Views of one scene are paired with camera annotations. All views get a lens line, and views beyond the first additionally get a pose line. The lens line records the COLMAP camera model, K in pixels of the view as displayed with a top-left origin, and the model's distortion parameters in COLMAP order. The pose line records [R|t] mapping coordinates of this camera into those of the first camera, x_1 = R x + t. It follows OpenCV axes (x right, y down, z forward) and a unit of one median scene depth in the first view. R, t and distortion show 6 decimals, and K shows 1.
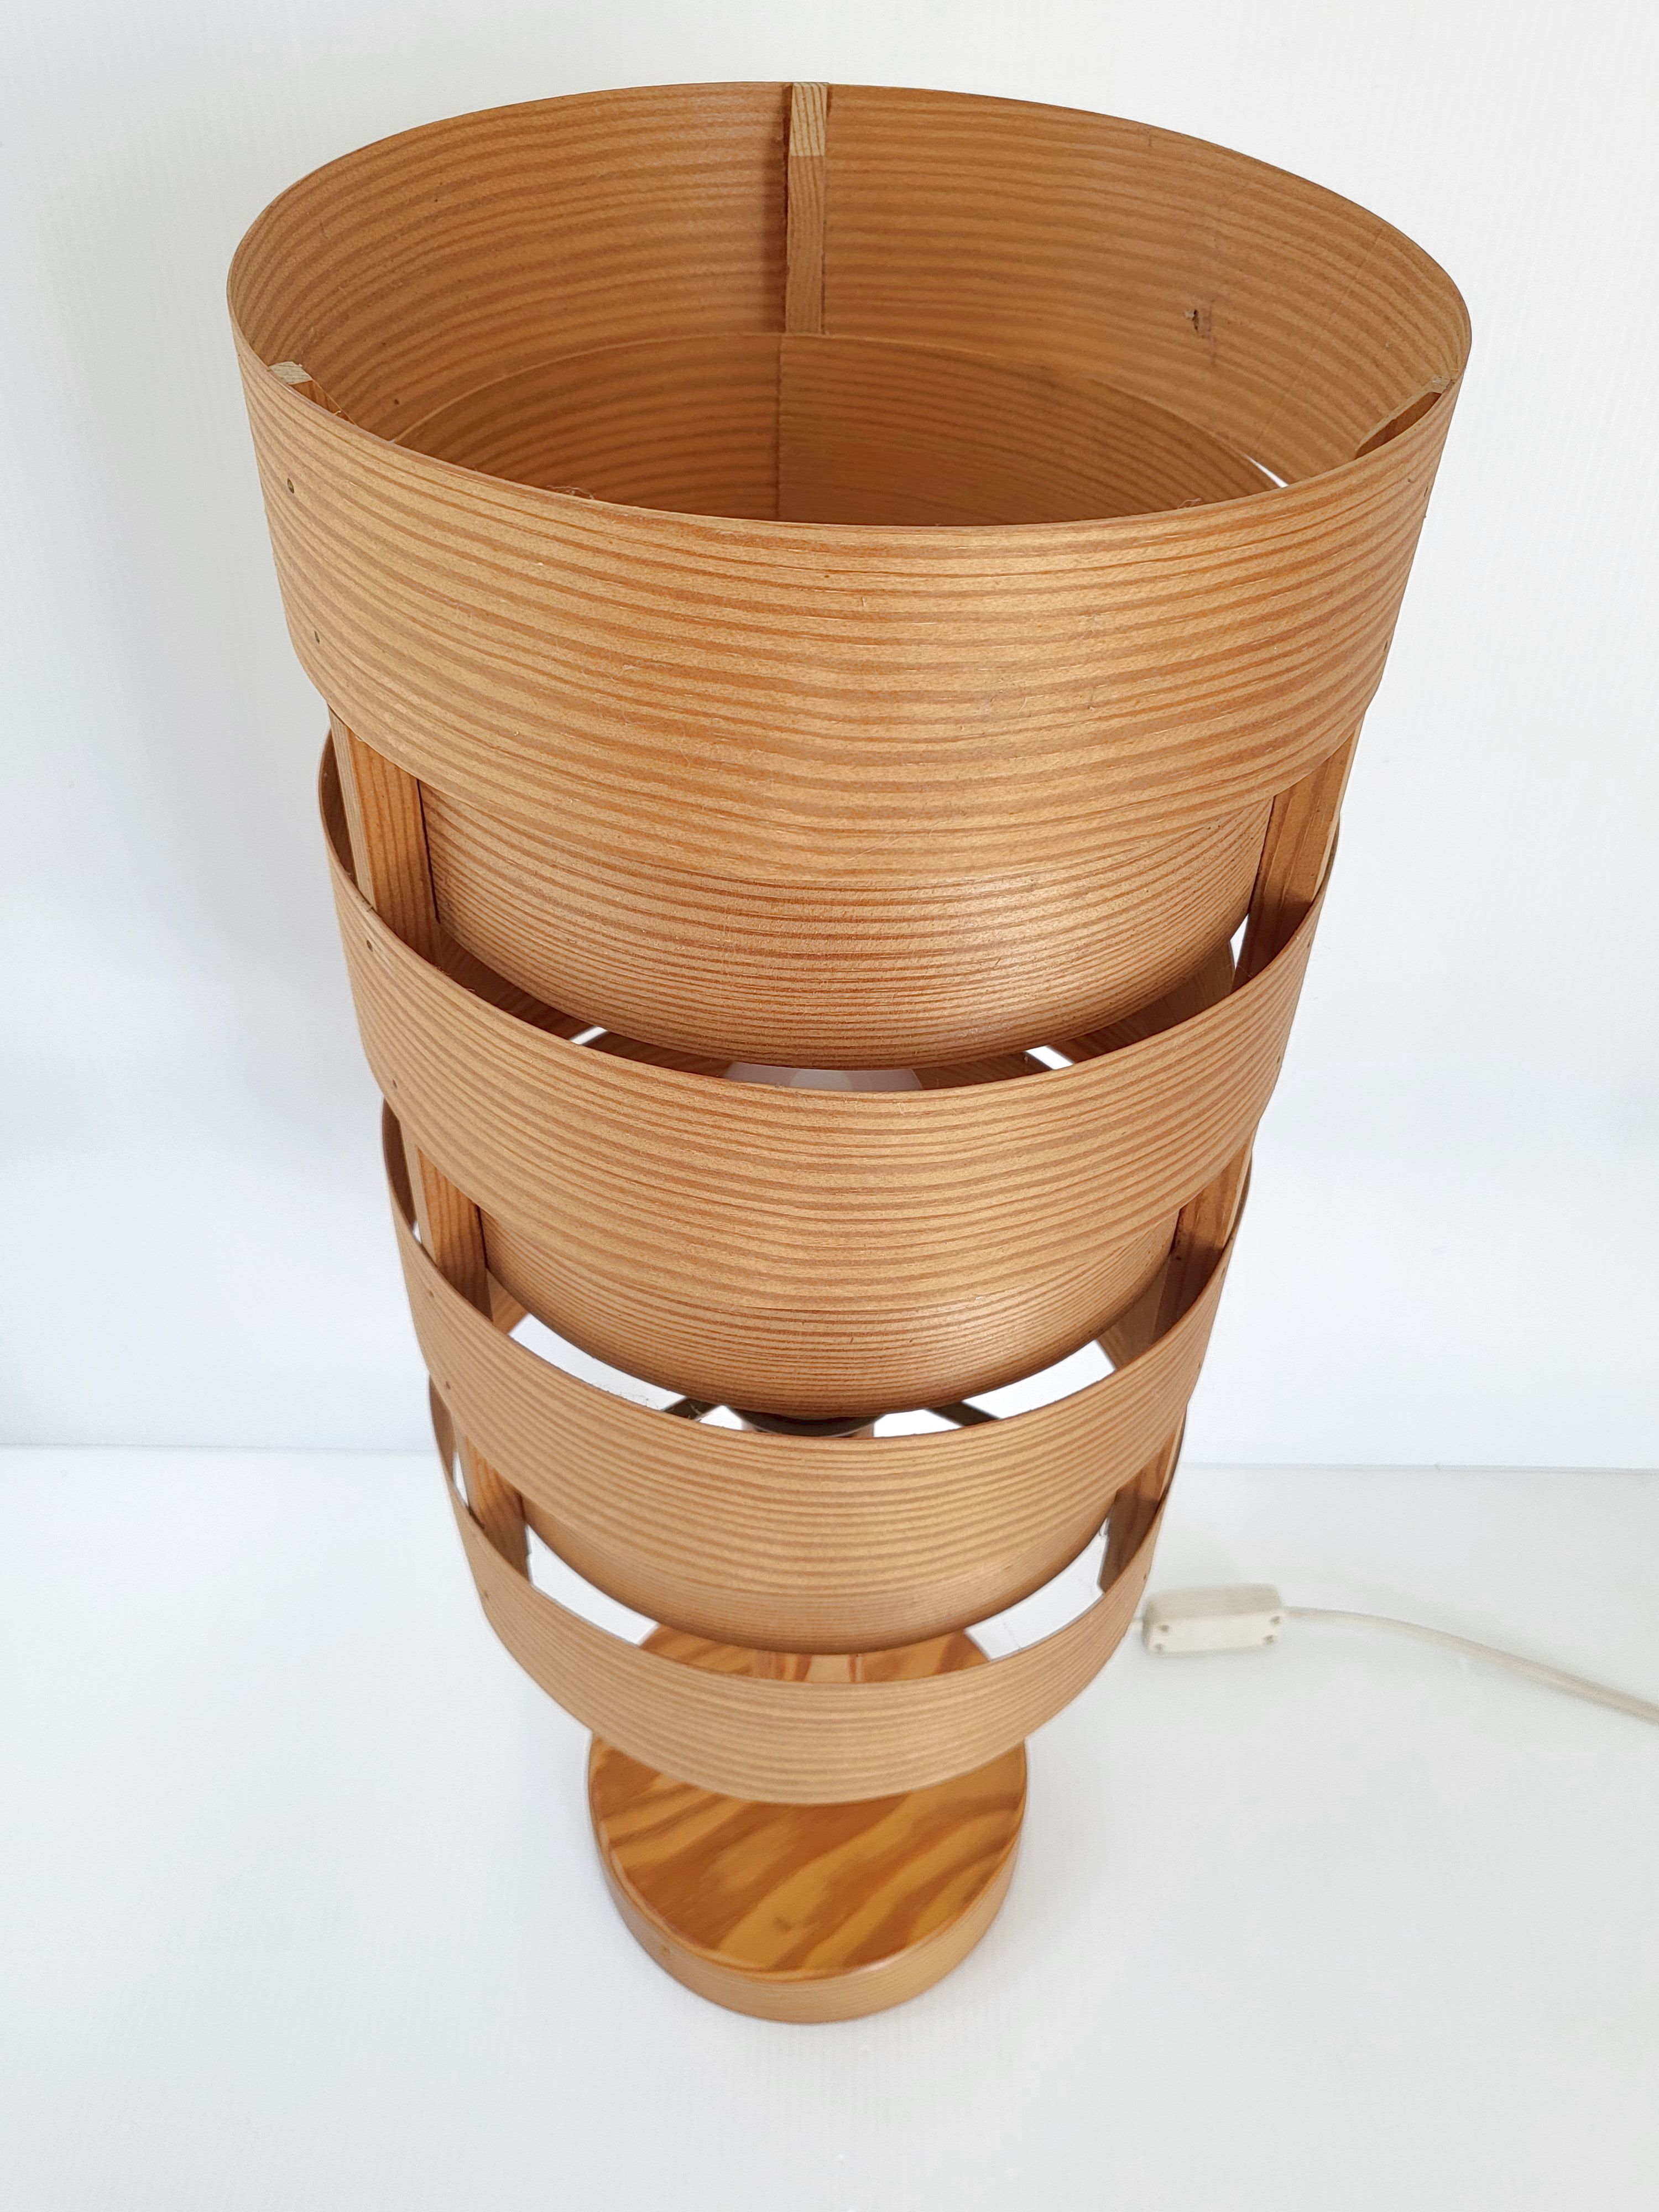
lens RADIAL K [[1886.2, 0, 821.9], [0, 1886.2, 1129.2], [0, 0, 1]] dist [-0.014206, -0.028989]
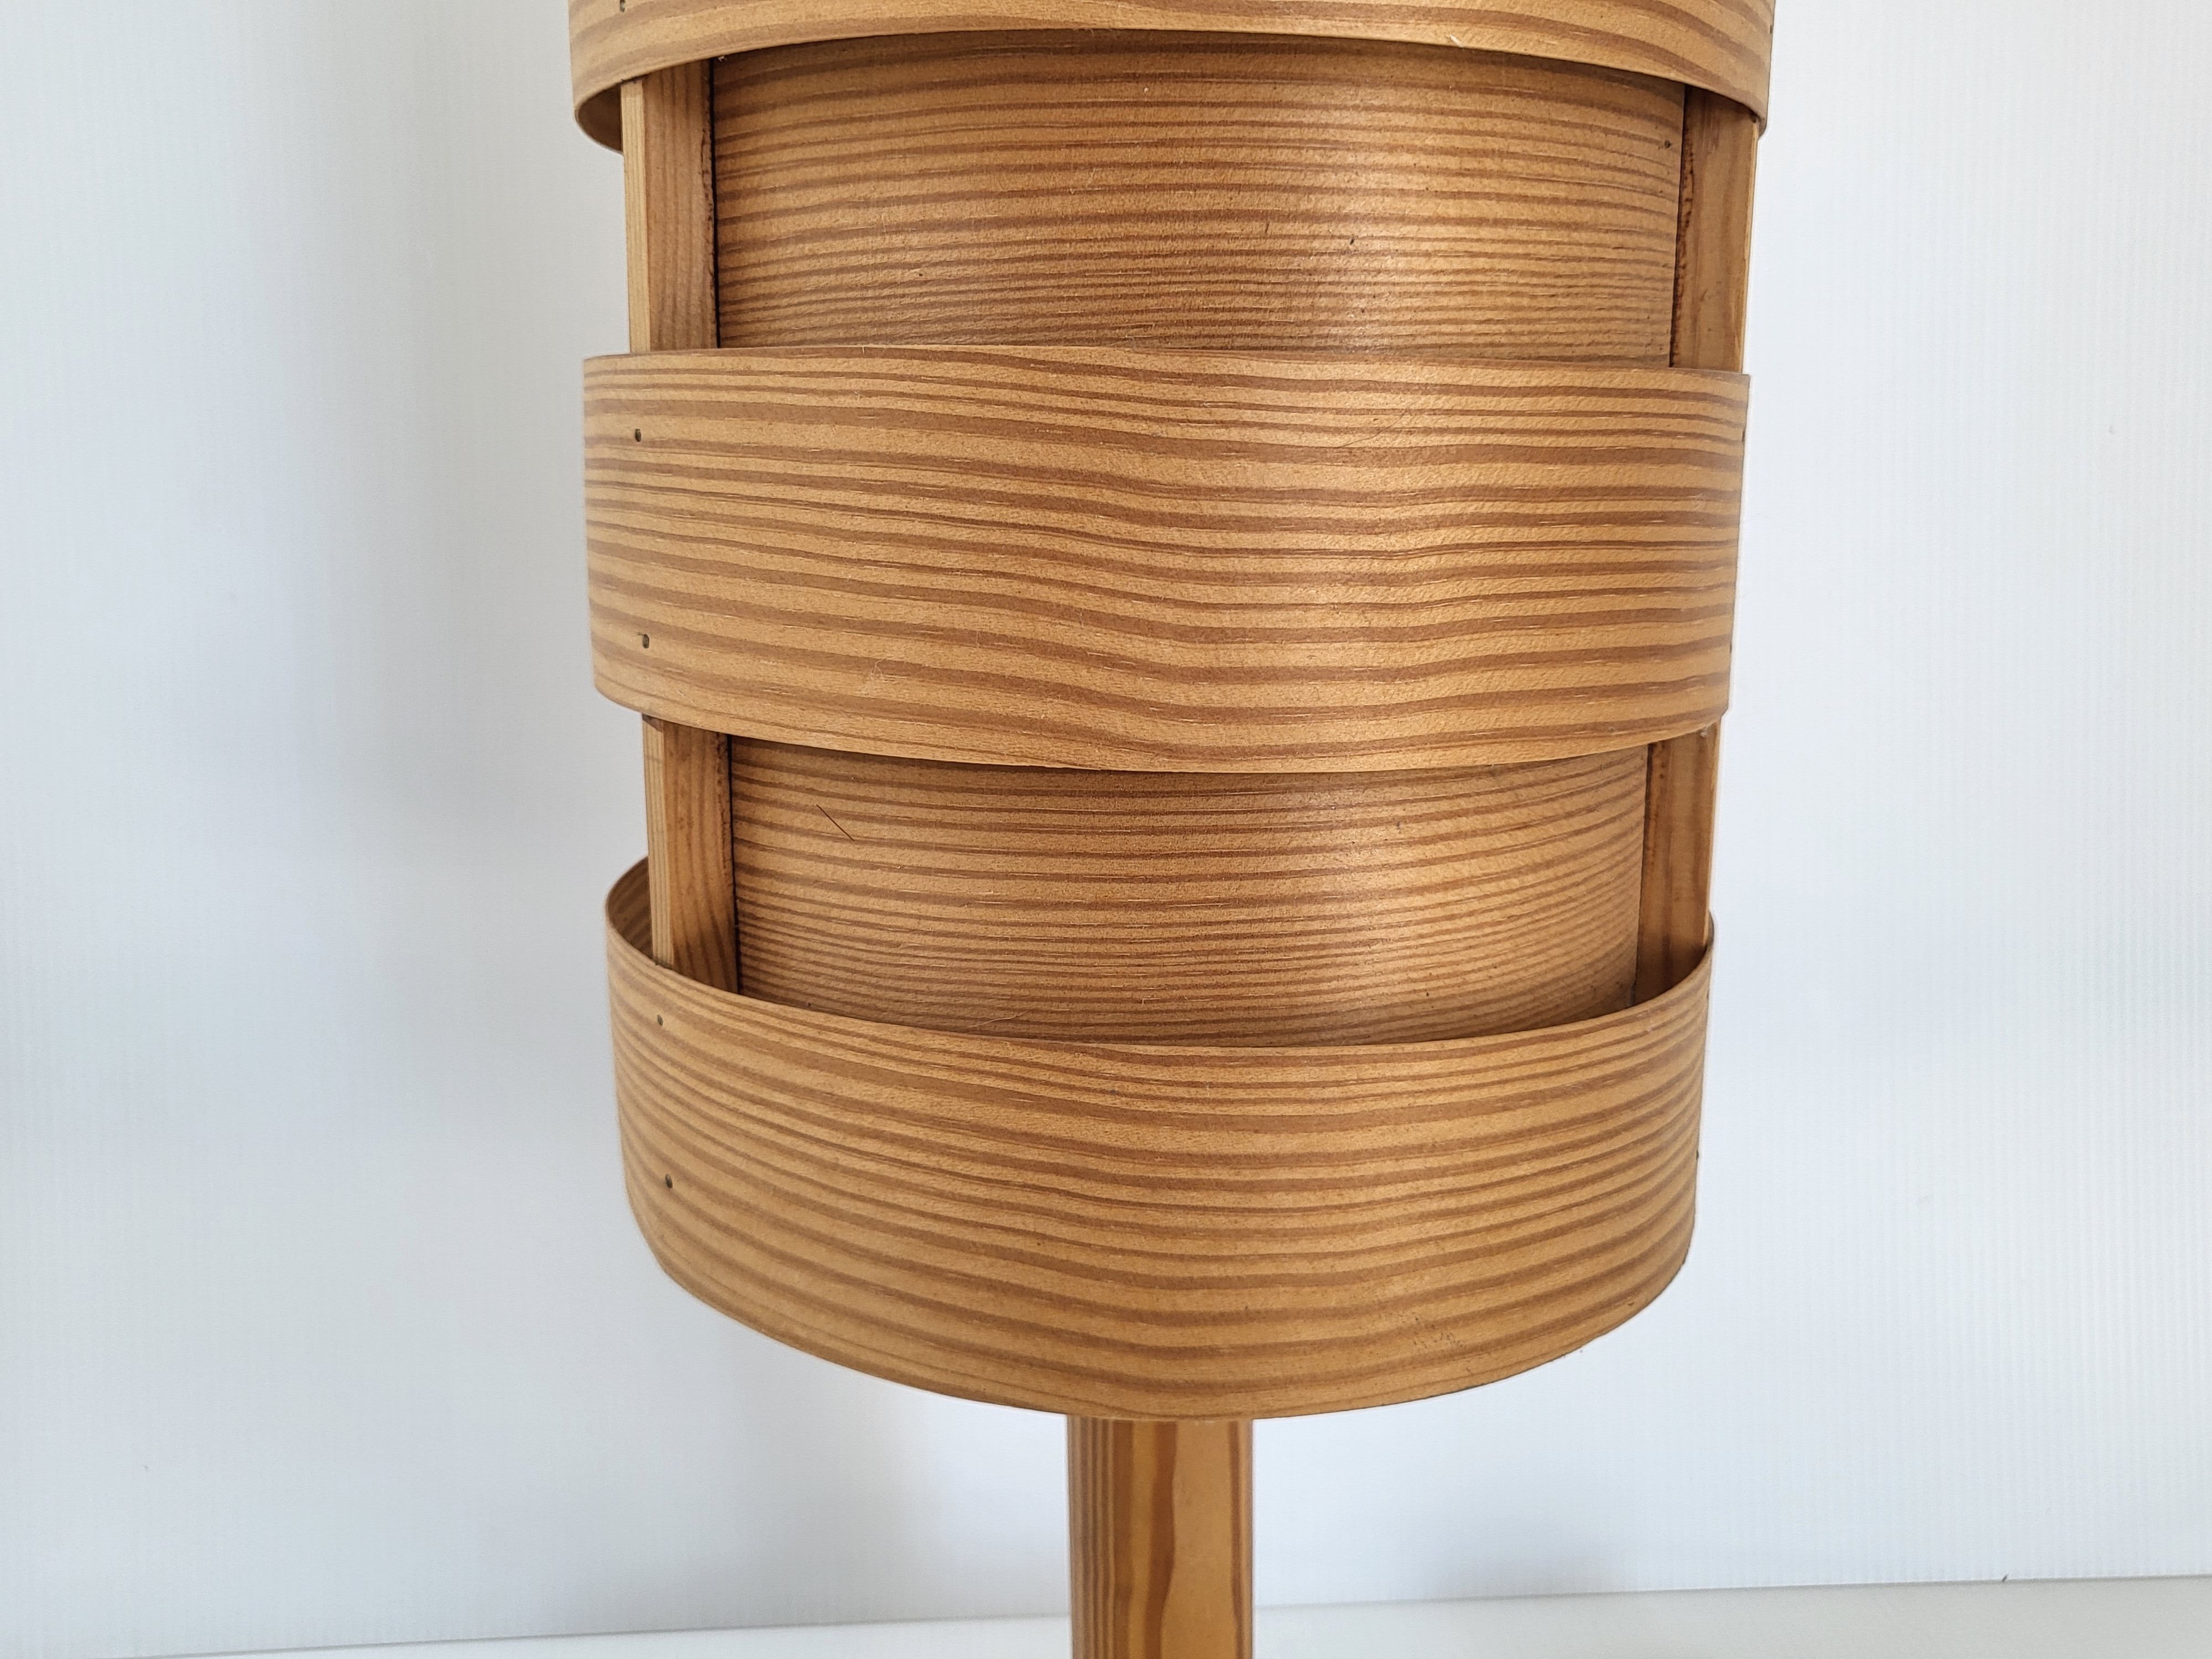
lens RADIAL K [[1886.2, 0, 1110.1], [0, 1886.2, 791.2], [0, 0, 1]] dist [-0.014206, -0.028989]
pose [[0.998074, -0.030153, 0.054219, -0.095651], [0.054919, 0.835953, -0.546047, 0.744366], [-0.028860, 0.547973, 0.835998, 0.622511]]
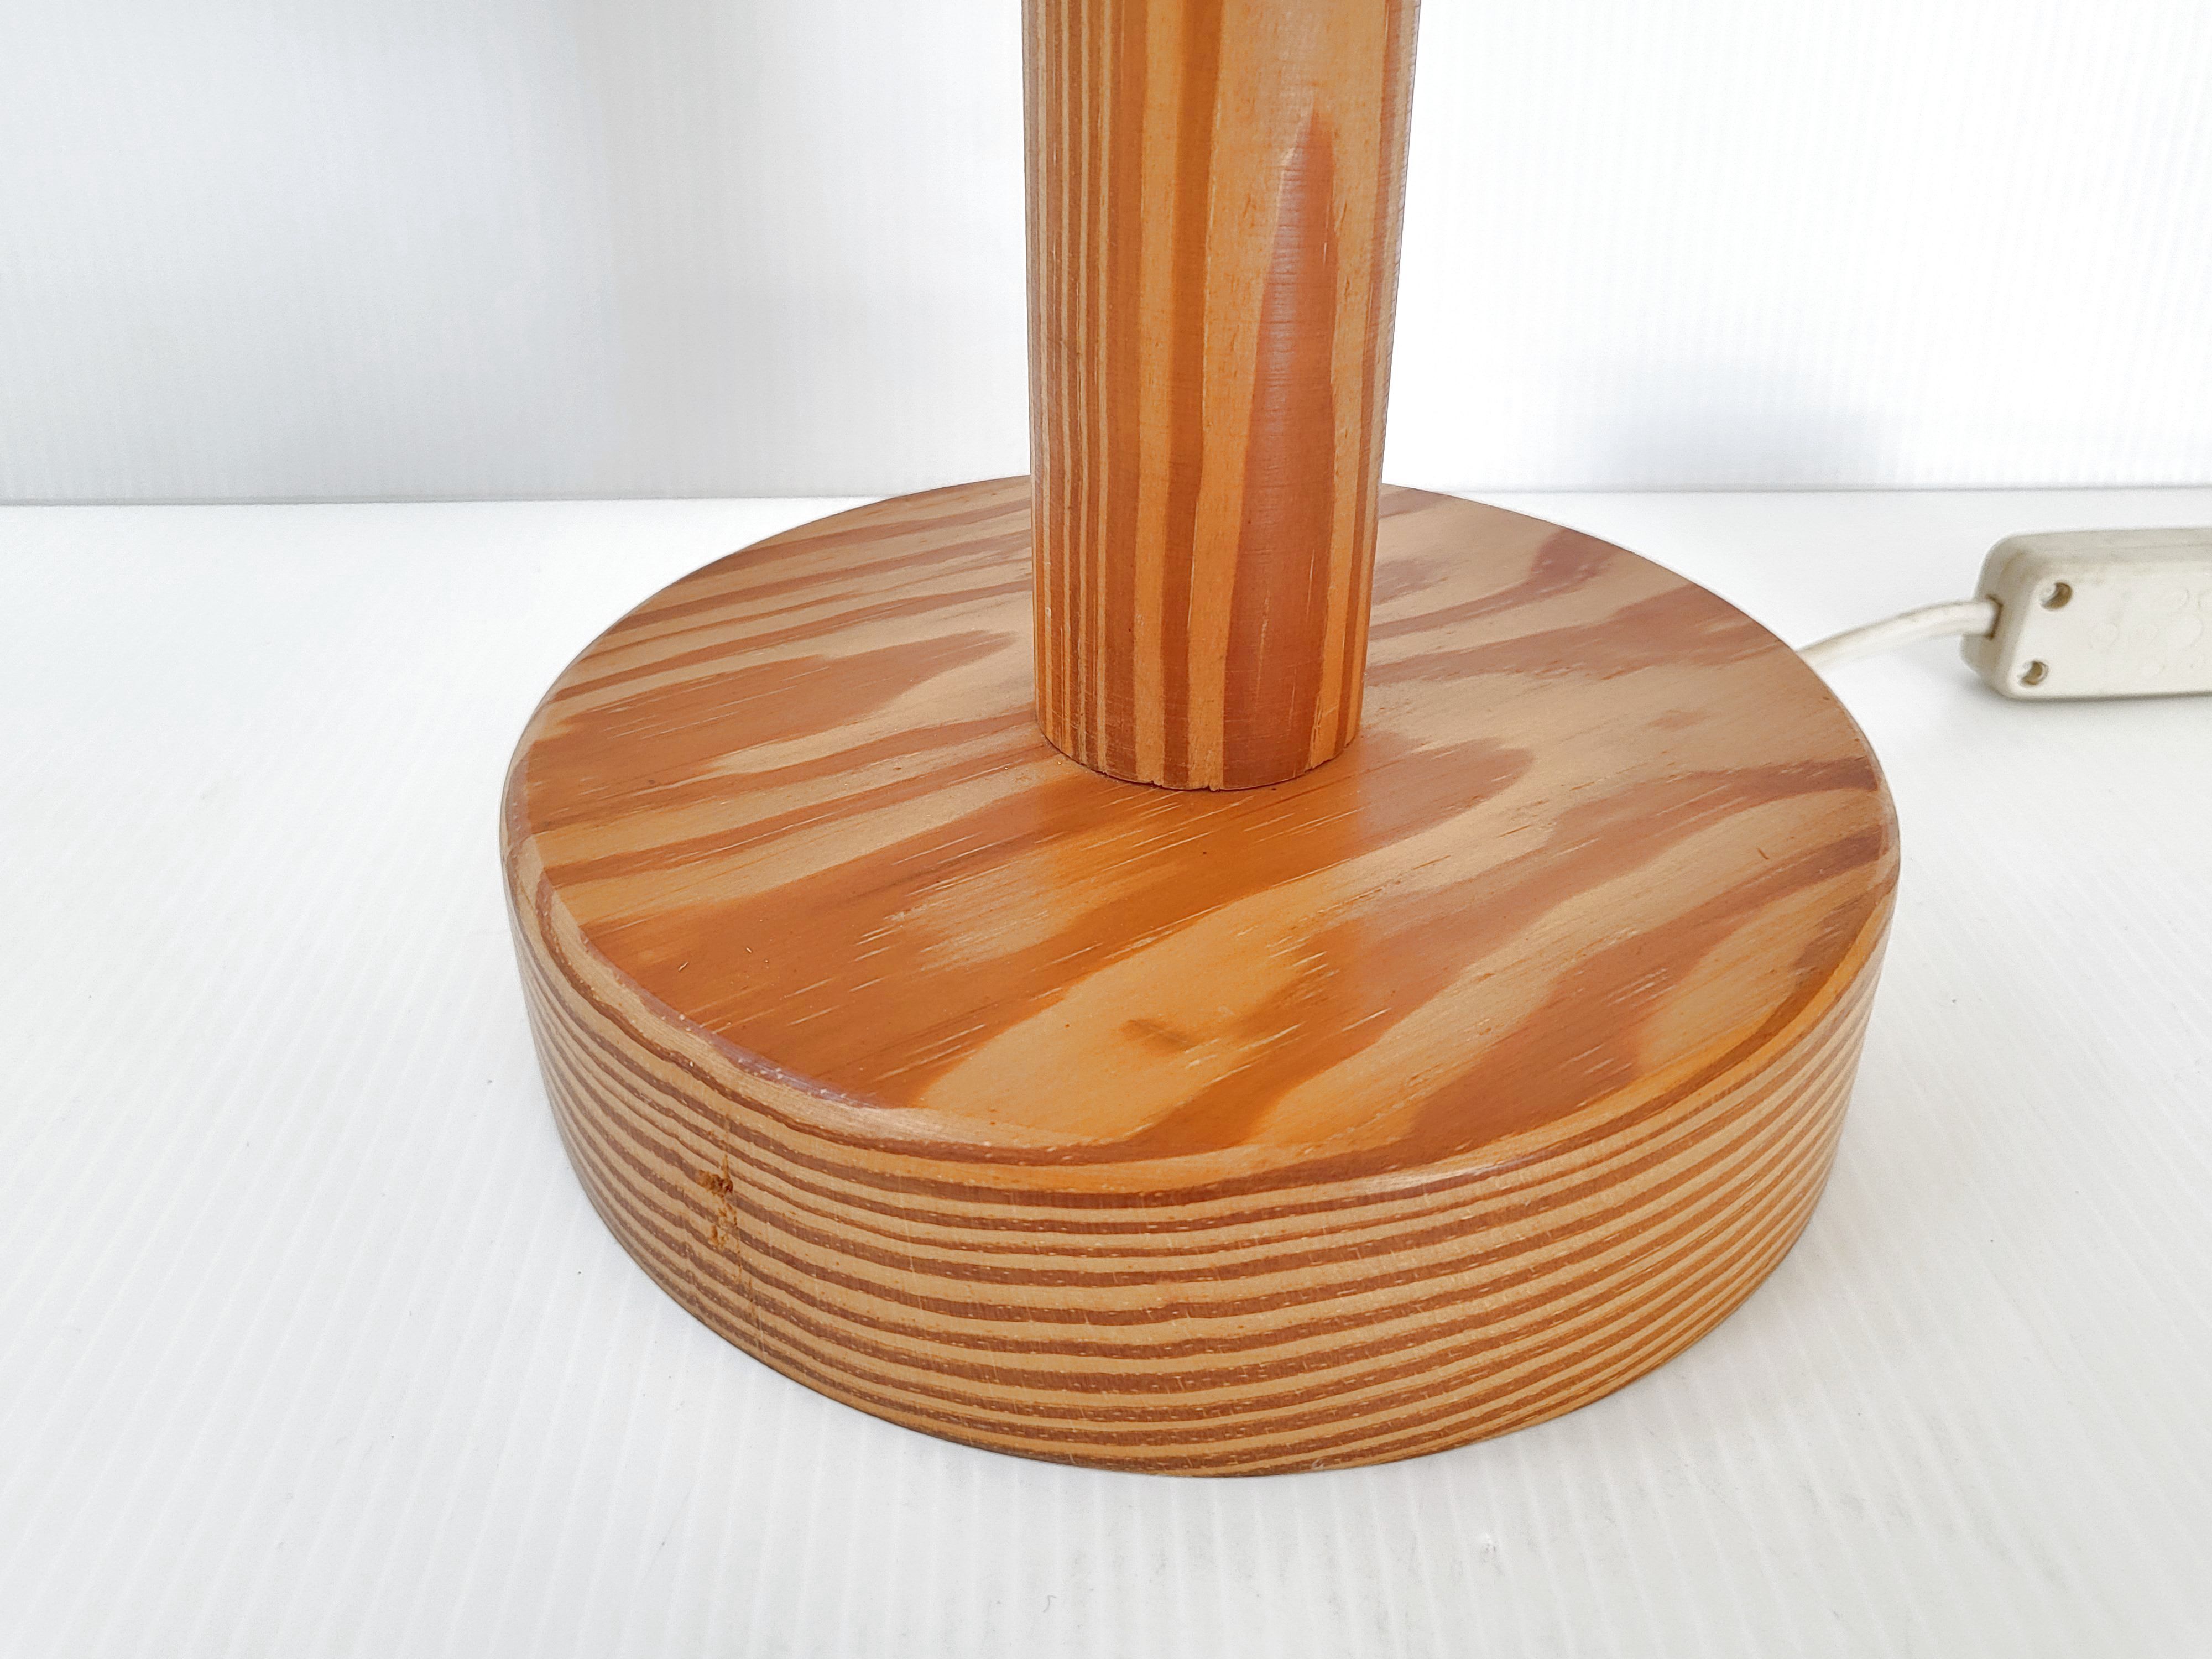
lens RADIAL K [[1886.2, 0, 1113.5], [0, 1886.2, 843.0], [0, 0, 1]] dist [-0.014206, -0.028989]
pose [[0.998994, -0.022215, 0.038948, -0.071965], [0.029864, 0.977588, -0.208399, 0.875702], [-0.033445, 0.209353, 0.977268, 1.418217]]
